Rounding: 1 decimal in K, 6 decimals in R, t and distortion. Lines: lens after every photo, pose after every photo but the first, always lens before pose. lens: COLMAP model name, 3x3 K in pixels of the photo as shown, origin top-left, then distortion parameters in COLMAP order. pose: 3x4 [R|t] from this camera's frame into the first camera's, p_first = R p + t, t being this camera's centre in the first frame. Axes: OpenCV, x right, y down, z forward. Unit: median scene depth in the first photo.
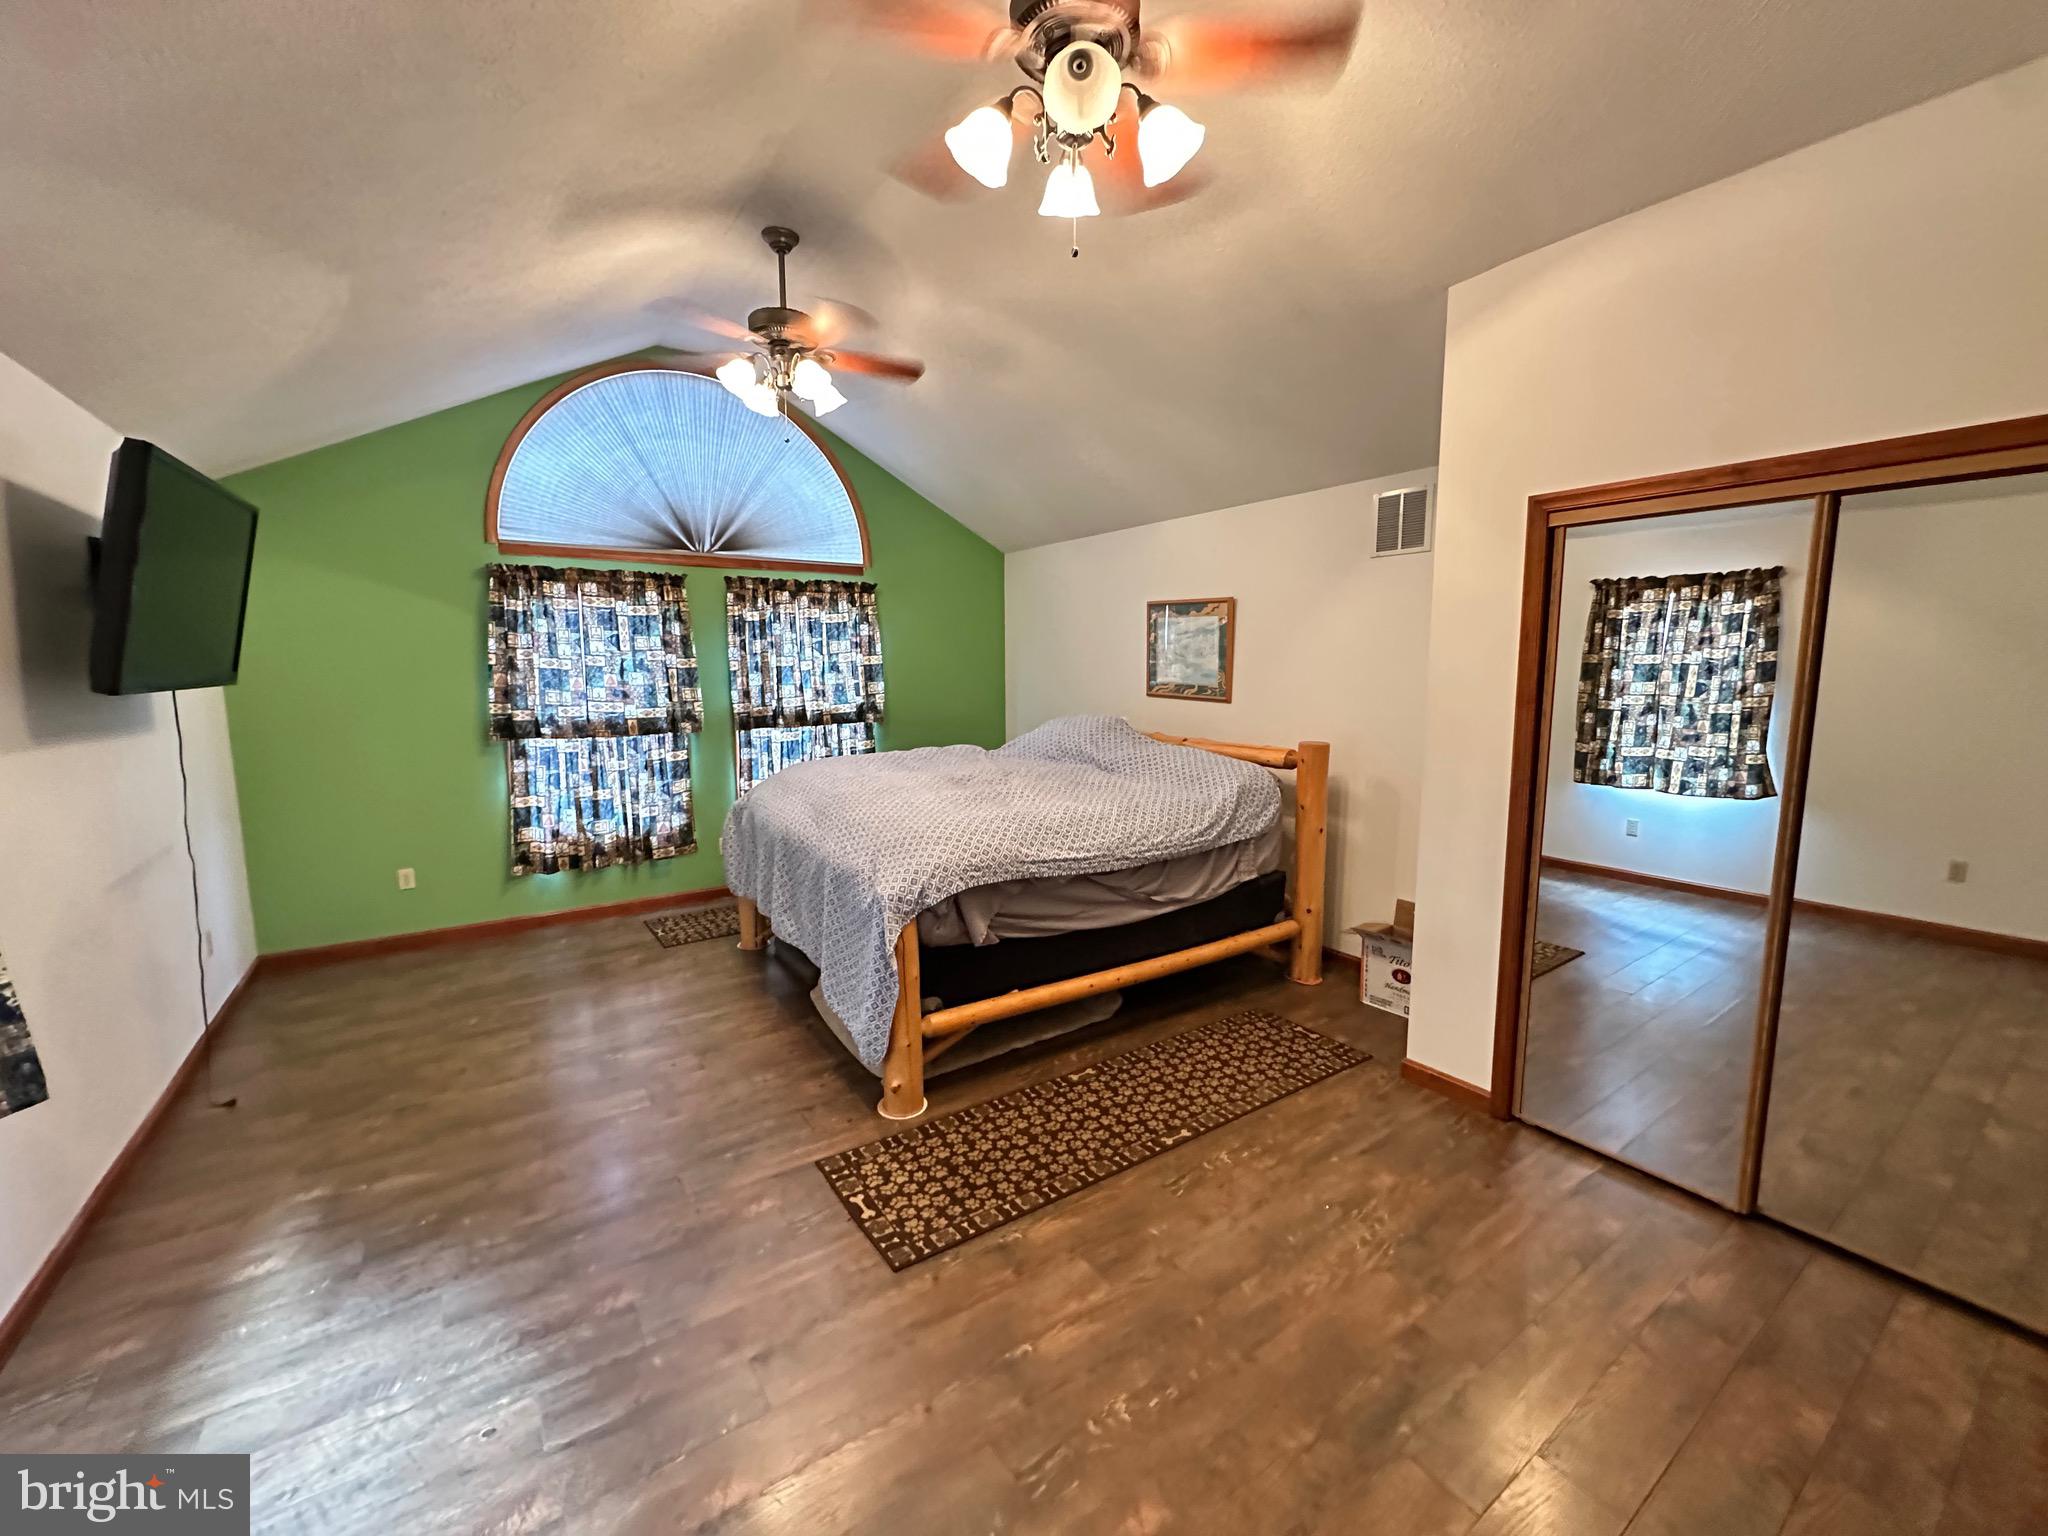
lens RADIAL K [[816.9, 0, 1024.0], [0, 816.9, 768.0], [0, 0, 1]] dist [-0.003021, 0.000098]
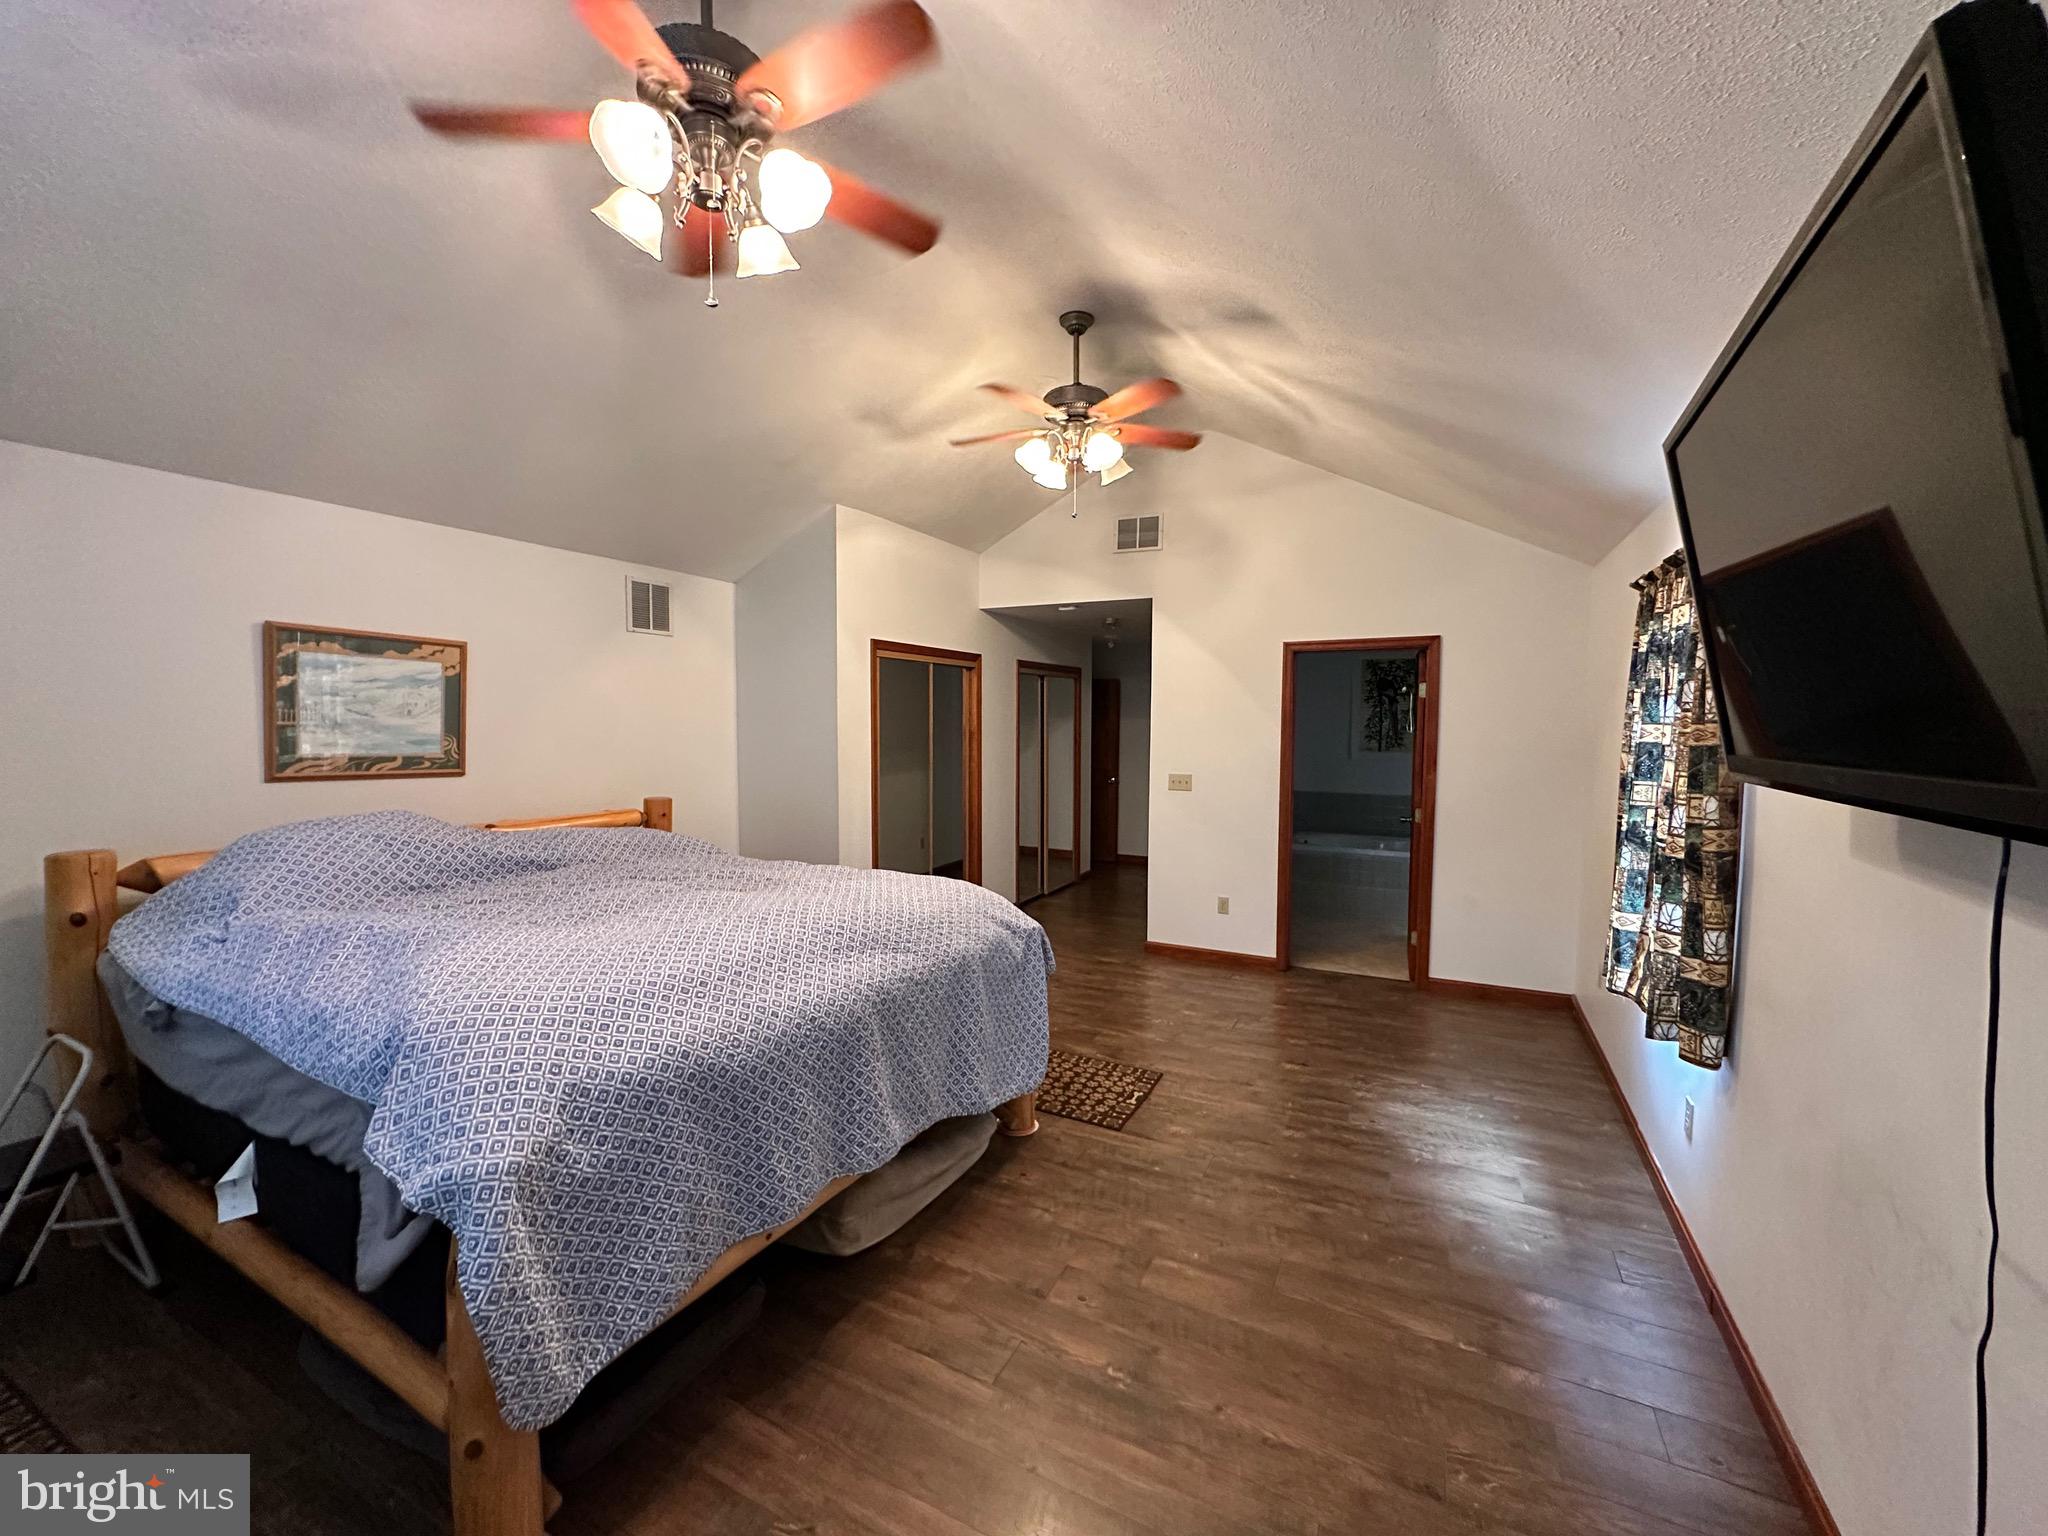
lens RADIAL K [[816.9, 0, 1024.0], [0, 816.9, 768.0], [0, 0, 1]] dist [-0.003021, 0.000098]
pose [[-0.476108, -0.051514, 0.877877, -0.762832], [0.107697, 0.987352, 0.116346, -0.133246], [-0.872767, 0.149938, -0.464538, 0.993042]]
